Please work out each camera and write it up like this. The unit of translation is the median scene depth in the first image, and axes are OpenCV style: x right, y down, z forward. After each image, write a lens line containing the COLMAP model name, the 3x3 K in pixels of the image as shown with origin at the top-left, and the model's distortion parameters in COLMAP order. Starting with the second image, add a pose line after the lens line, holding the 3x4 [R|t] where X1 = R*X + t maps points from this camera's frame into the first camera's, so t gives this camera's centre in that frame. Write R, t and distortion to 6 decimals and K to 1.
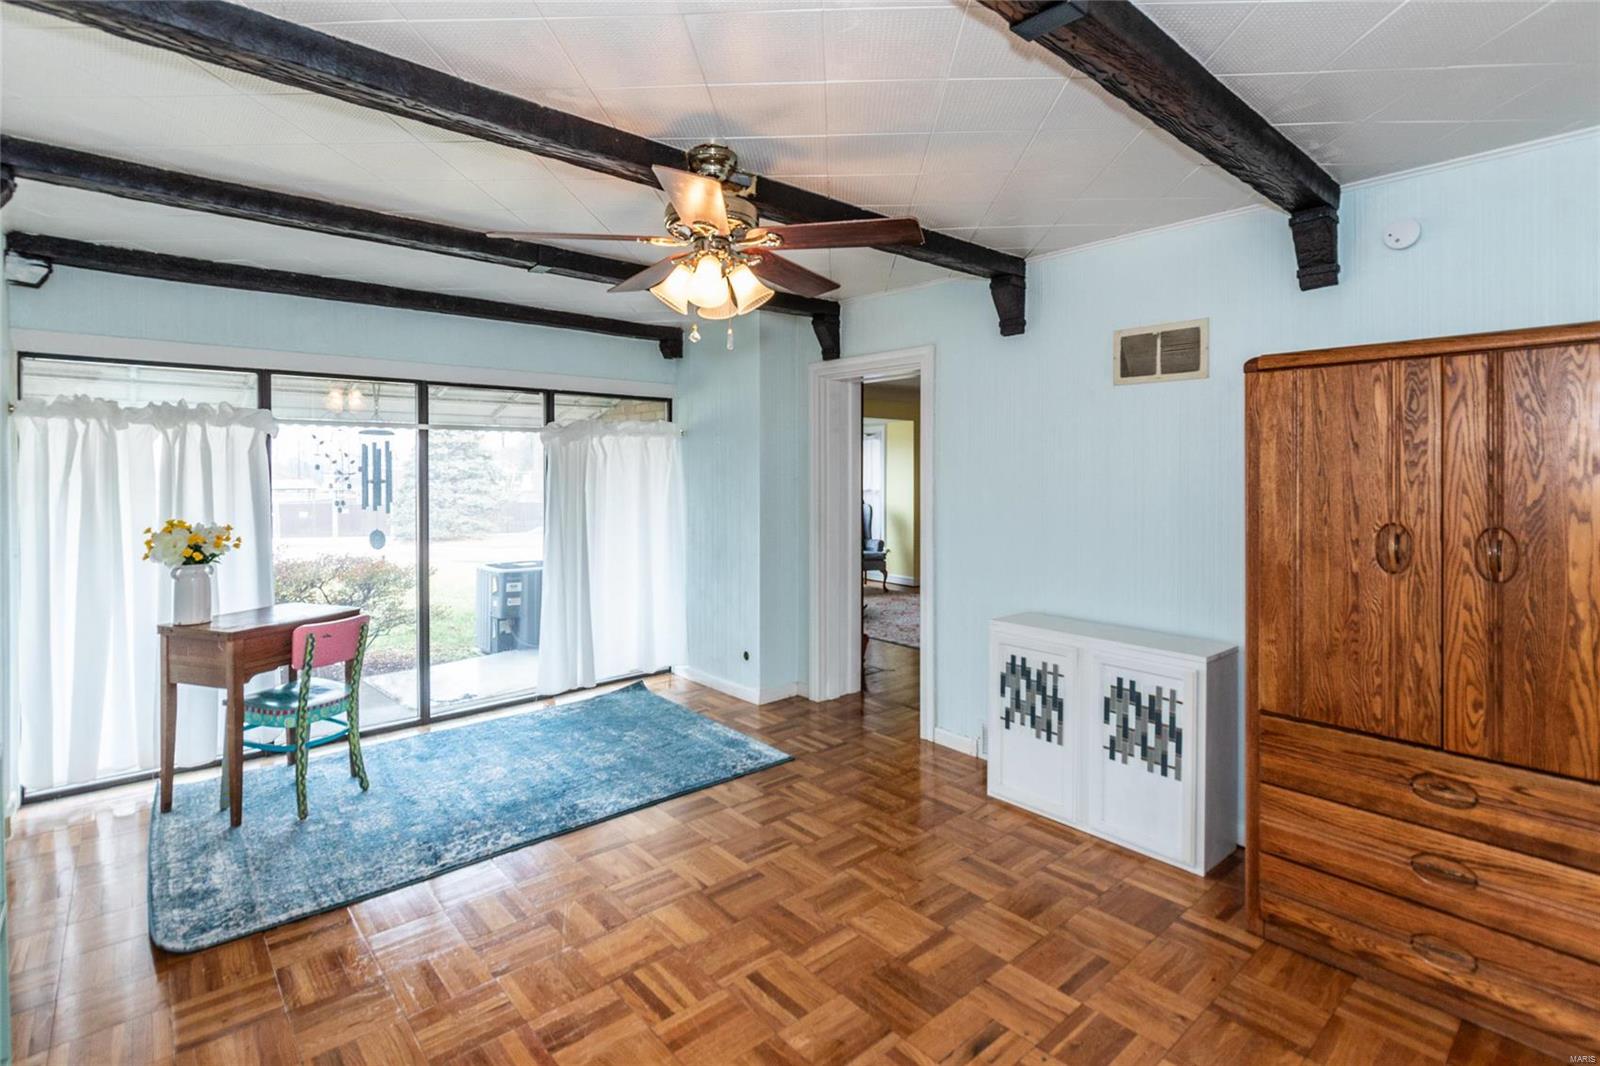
lens RADIAL K [[763.9, 0, 794.5], [0, 763.9, 541.6], [0, 0, 1]] dist [0.005334, -0.001721]
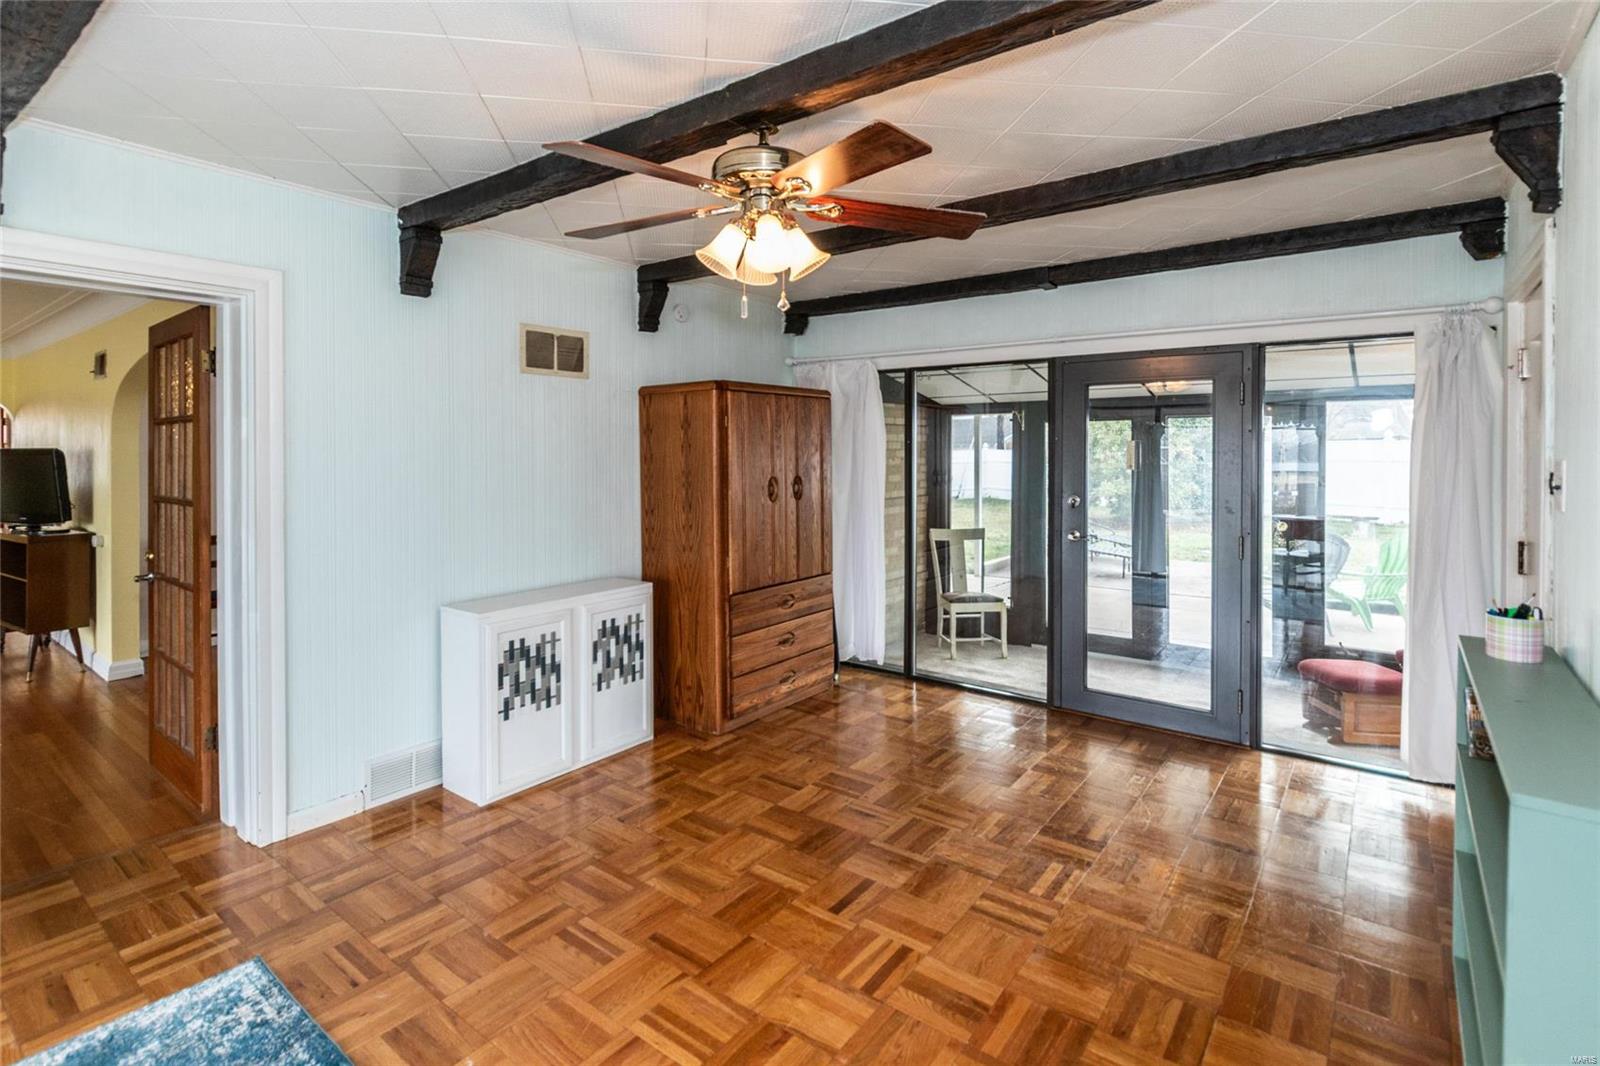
lens RADIAL K [[763.9, 0, 795.8], [0, 763.9, 525.4], [0, 0, 1]] dist [0.005334, -0.001721]
pose [[-0.195192, -0.099560, 0.975699, -0.790357], [0.092217, 0.988564, 0.119321, -0.087205], [-0.976420, 0.113267, -0.183779, 0.889505]]
